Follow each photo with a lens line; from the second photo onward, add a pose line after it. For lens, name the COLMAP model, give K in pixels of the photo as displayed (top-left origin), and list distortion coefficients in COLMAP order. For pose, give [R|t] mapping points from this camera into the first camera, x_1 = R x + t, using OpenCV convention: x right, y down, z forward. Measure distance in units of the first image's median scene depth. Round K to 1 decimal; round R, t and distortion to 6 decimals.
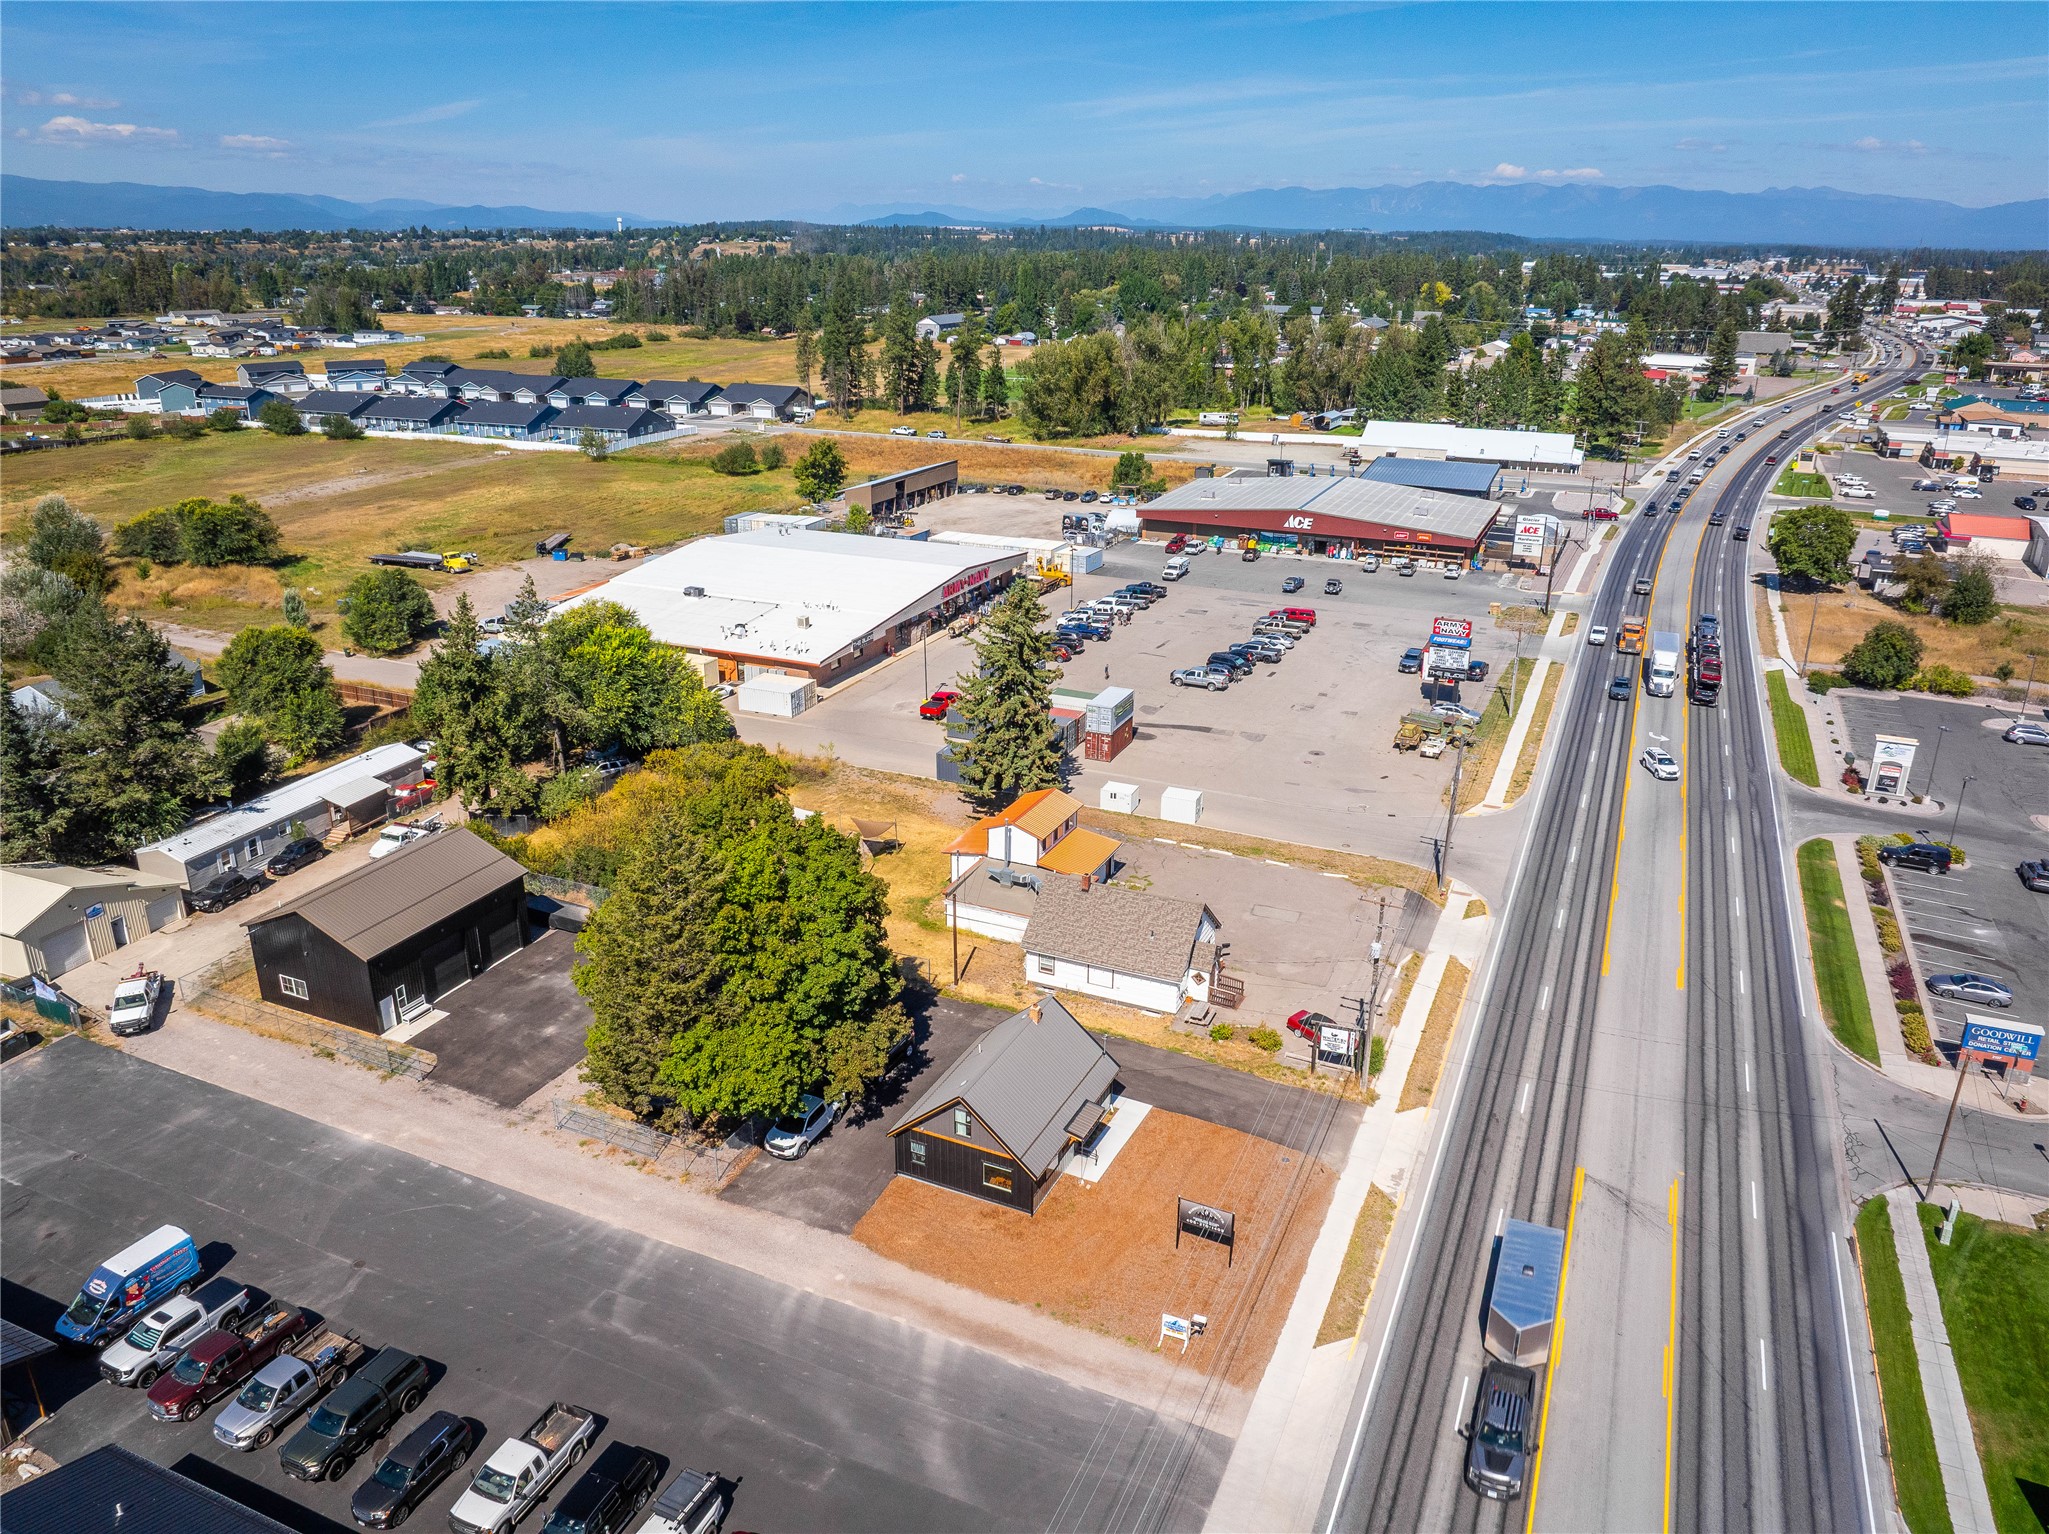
lens RADIAL K [[1441.9, 0, 1024.5], [0, 1441.9, 767.0], [0, 0, 1]] dist [-0.031067, -0.001732]
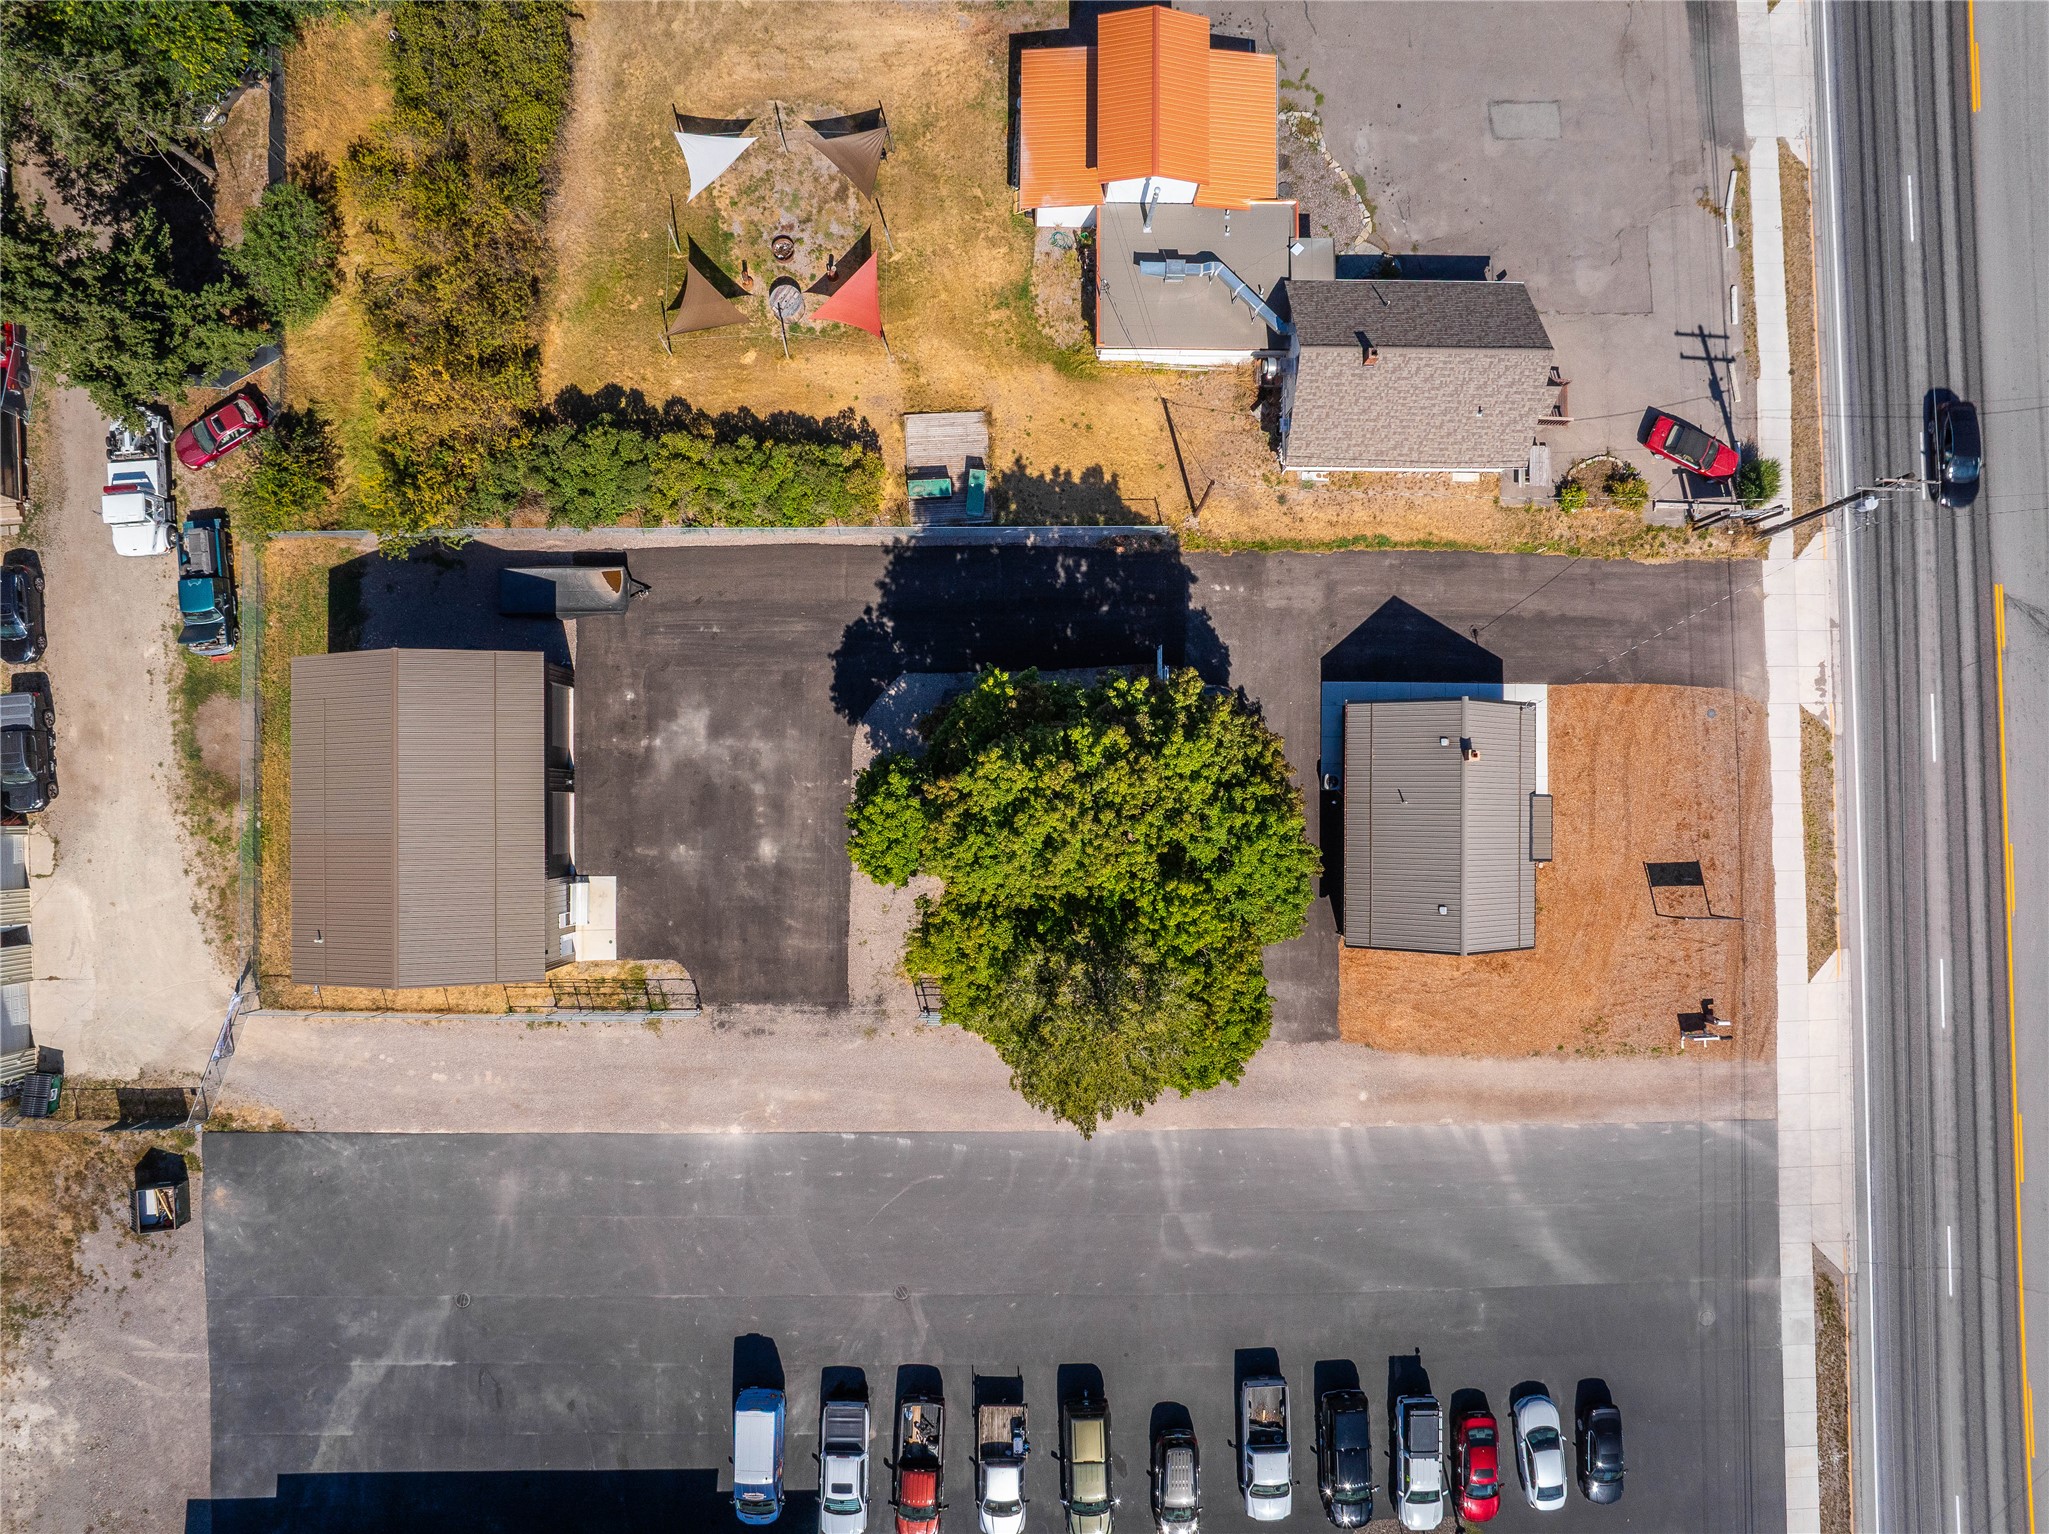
lens RADIAL K [[1441.9, 0, 1024.5], [0, 1441.9, 767.0], [0, 0, 1]] dist [-0.031067, -0.001732]
pose [[0.909351, -0.415613, 0.018618, -0.235485], [0.139779, 0.347370, 0.927252, -0.598343], [-0.391845, -0.840595, 0.373975, 0.811121]]
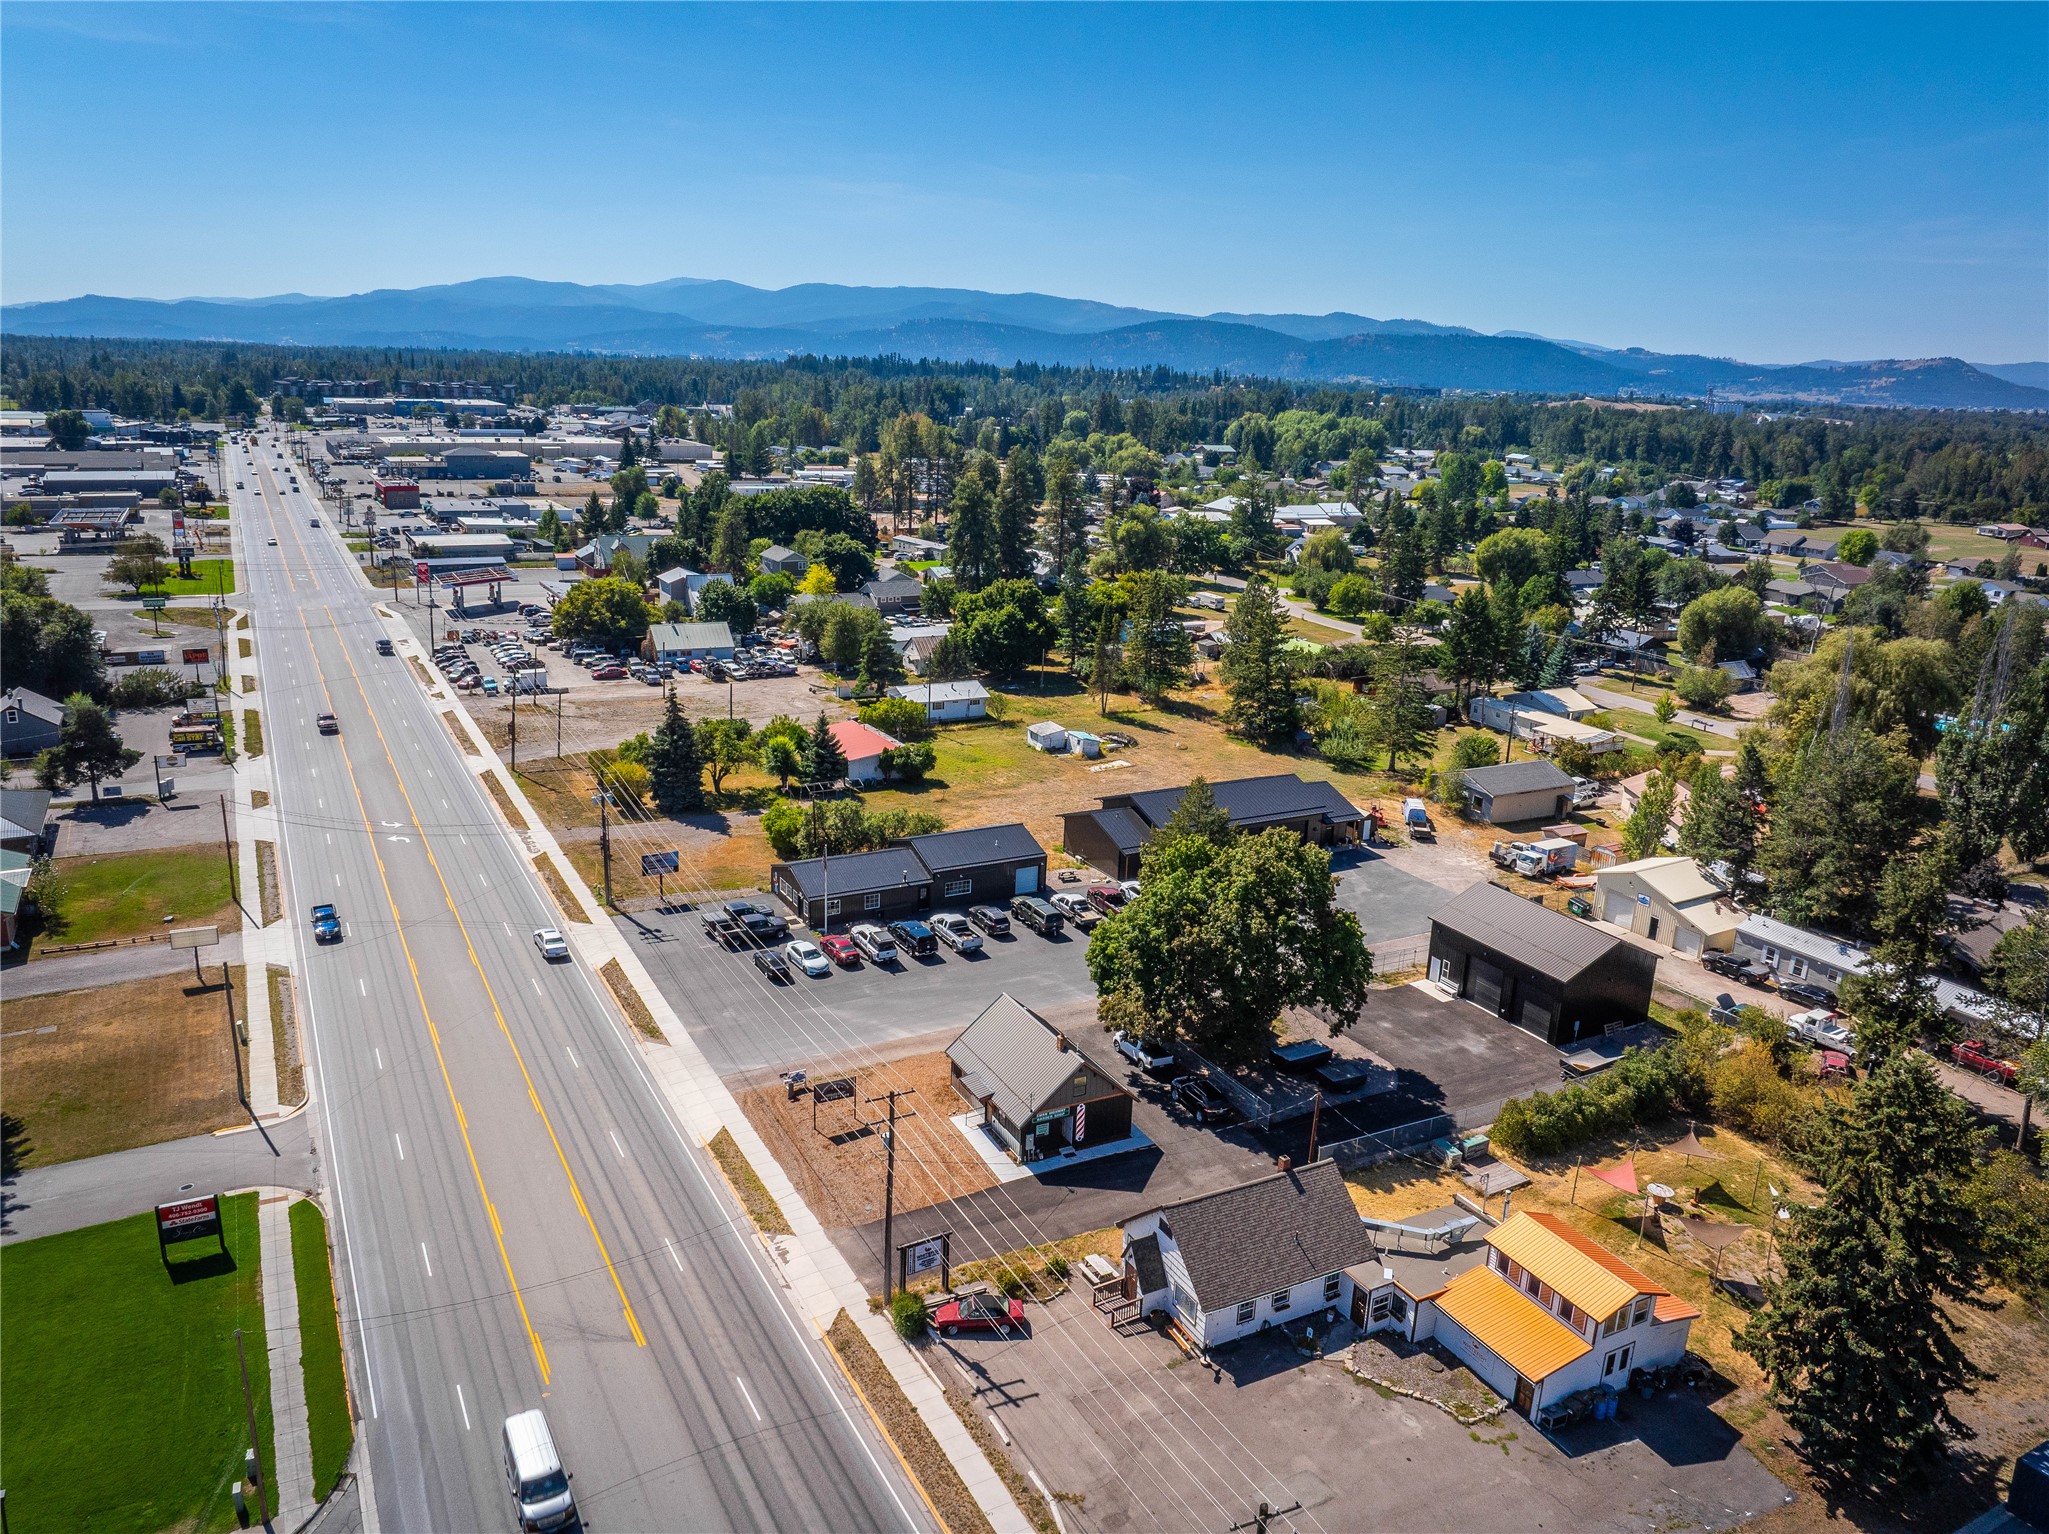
lens RADIAL K [[1465.4, 0, 1048.5], [0, 1465.4, 767.6], [0, 0, 1]] dist [-0.013781, -0.000884]
pose [[-0.598034, 0.188854, -0.778903, 0.901682], [-0.323920, 0.831981, 0.450426, -0.546647], [0.733097, 0.521672, -0.436380, 1.414863]]
